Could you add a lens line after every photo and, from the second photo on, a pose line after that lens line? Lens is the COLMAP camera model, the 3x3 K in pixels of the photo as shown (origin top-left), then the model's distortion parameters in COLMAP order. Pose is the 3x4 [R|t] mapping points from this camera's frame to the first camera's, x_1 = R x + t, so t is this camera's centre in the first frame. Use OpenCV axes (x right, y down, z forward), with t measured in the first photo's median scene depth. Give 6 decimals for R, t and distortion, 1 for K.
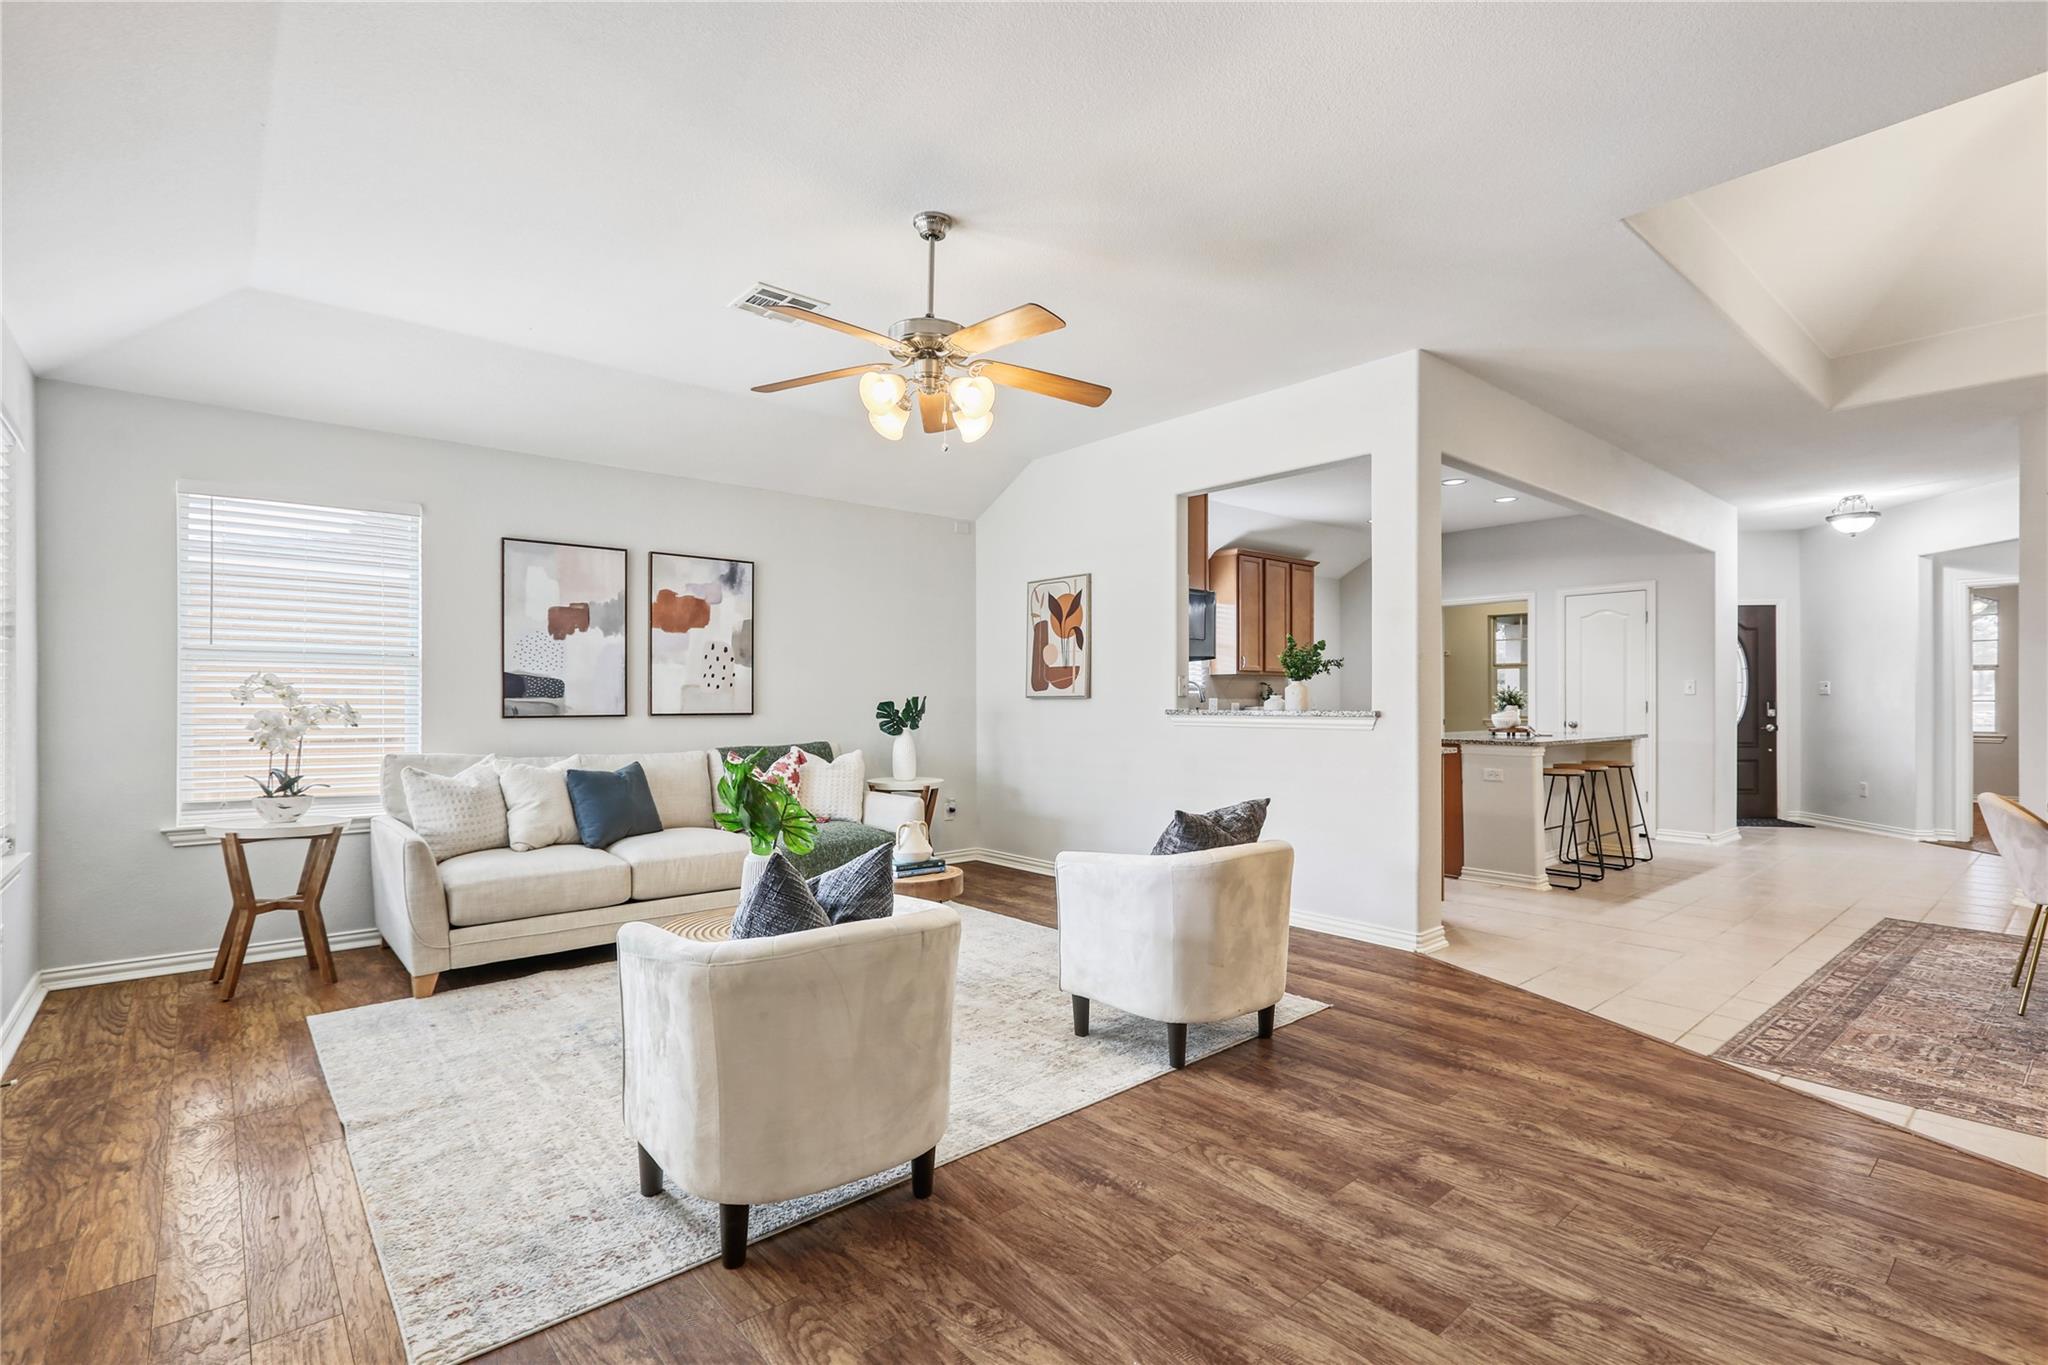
lens RADIAL K [[937.5, 0, 1013.4], [0, 937.5, 717.8], [0, 0, 1]] dist [-0.012862, 0.001639]
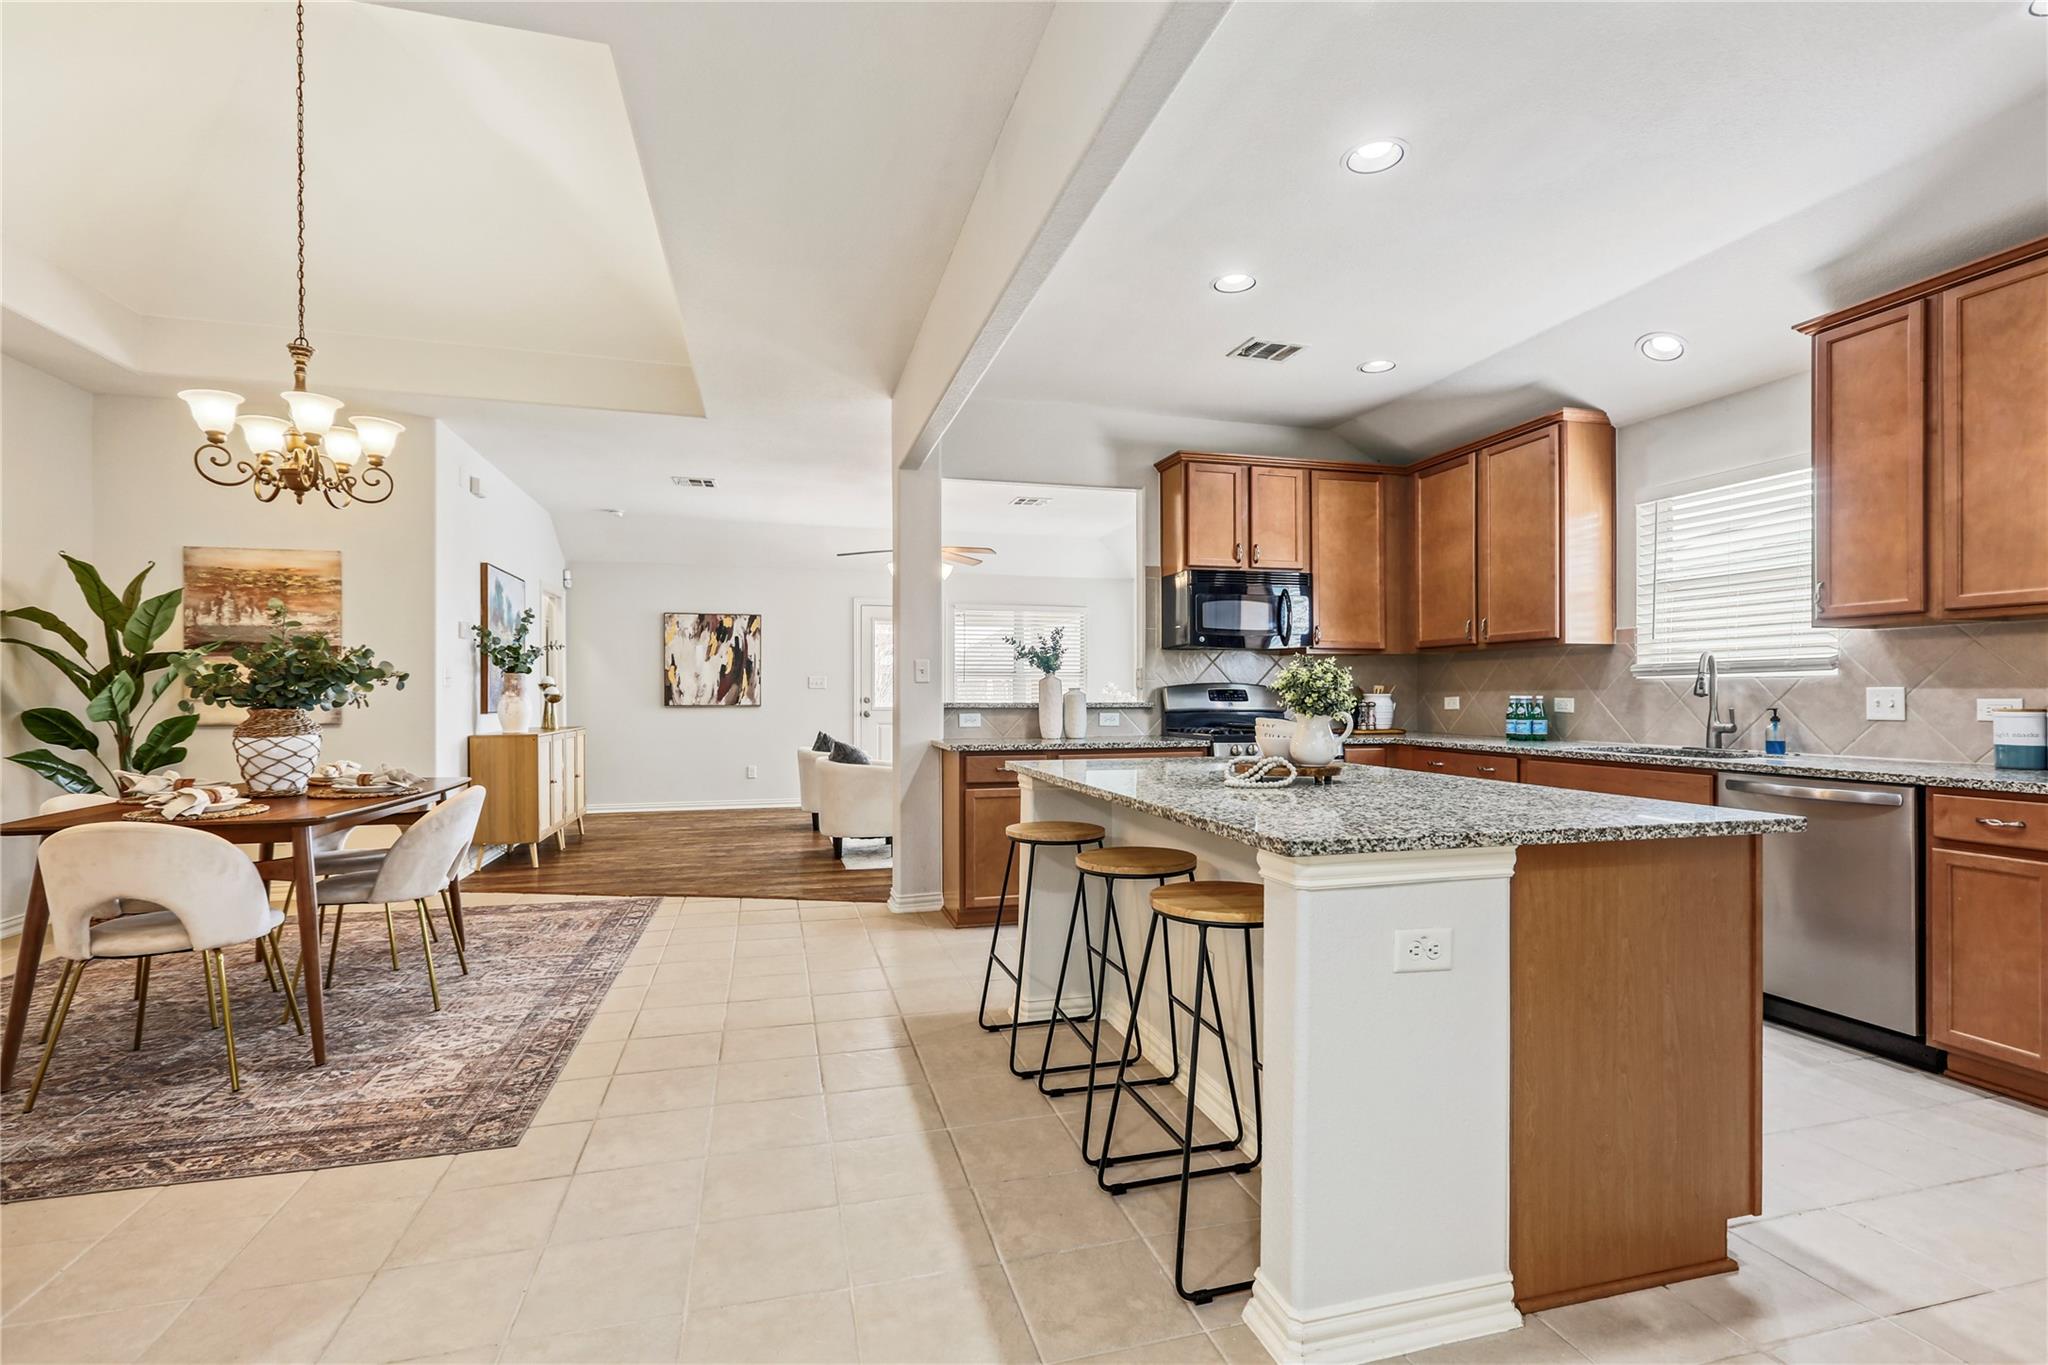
lens RADIAL K [[937.5, 0, 1032.3], [0, 937.5, 686.2], [0, 0, 1]] dist [-0.012862, 0.001639]
pose [[-0.410453, -0.007034, -0.911855, 1.218994], [-0.015238, 0.999884, -0.000854, -0.024257], [0.911754, 0.013545, -0.410513, 1.380572]]
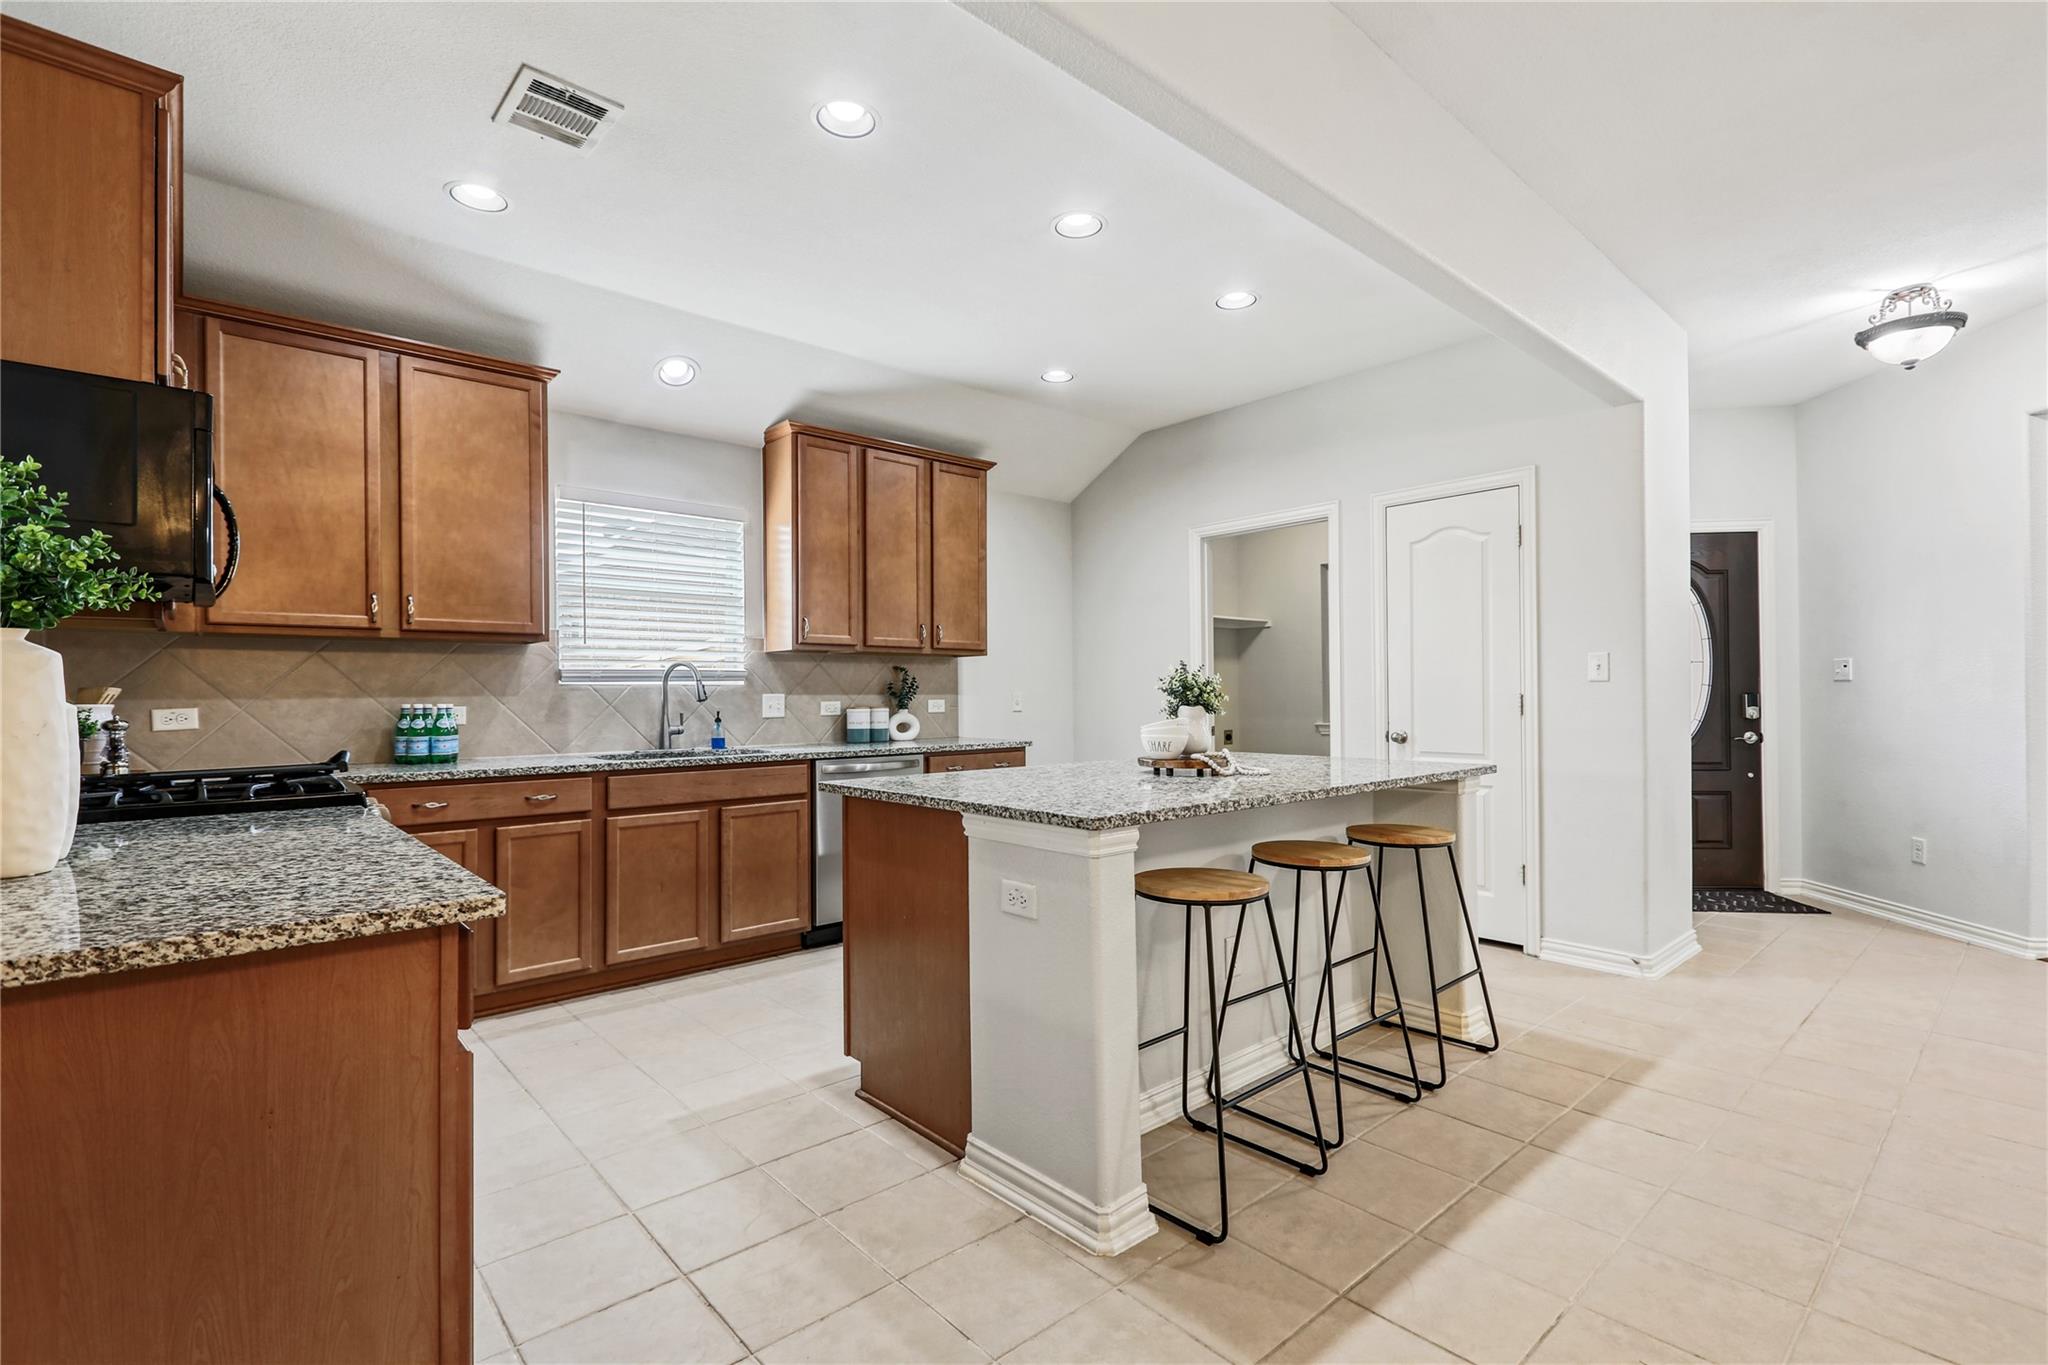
lens RADIAL K [[937.5, 0, 1002.9], [0, 937.5, 699.9], [0, 0, 1]] dist [-0.012862, 0.001639]
pose [[0.999875, -0.005998, 0.014598, 0.565888], [0.006195, 0.999890, -0.013486, -0.013524], [-0.014515, 0.013574, 0.999803, 0.711416]]
